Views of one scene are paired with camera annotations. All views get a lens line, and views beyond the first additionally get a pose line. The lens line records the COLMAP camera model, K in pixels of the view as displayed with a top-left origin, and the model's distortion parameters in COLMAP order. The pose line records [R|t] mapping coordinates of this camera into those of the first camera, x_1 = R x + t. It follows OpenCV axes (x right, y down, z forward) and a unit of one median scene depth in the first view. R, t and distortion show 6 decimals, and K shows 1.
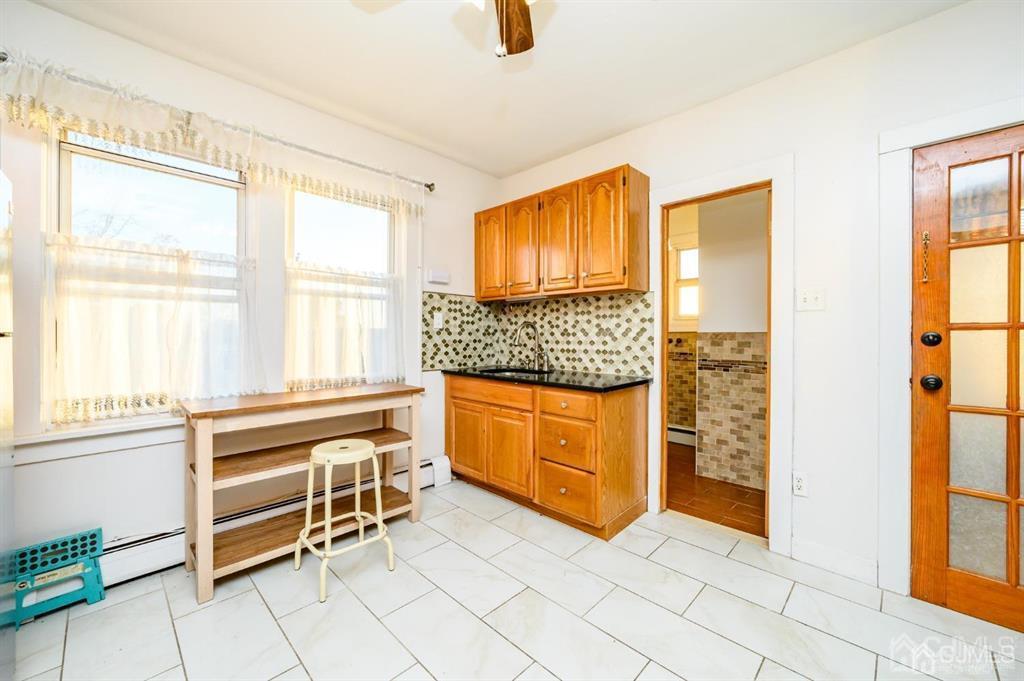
lens RADIAL K [[402.3, 0, 510.3], [0, 402.3, 337.2], [0, 0, 1]] dist [0.000286, -0.000223]
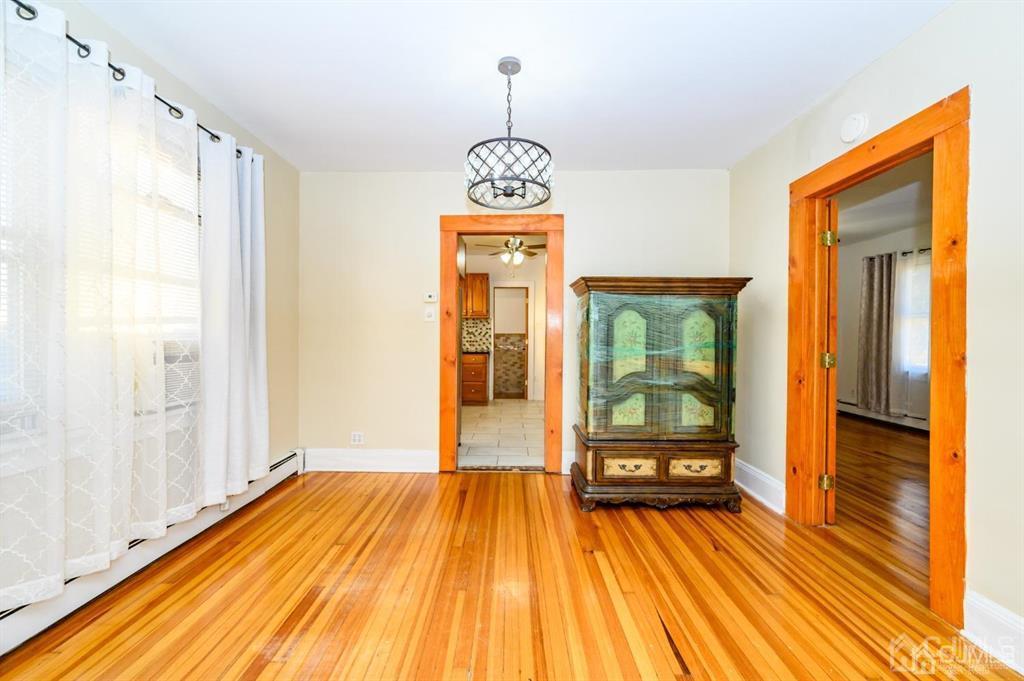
lens RADIAL K [[402.3, 0, 510.3], [0, 402.3, 337.2], [0, 0, 1]] dist [0.000286, -0.000223]
pose [[0.720542, -0.001240, 0.693410, -1.362964], [-0.003052, 0.999983, 0.004959, -0.001139], [-0.693405, -0.005689, 0.720526, -0.994631]]
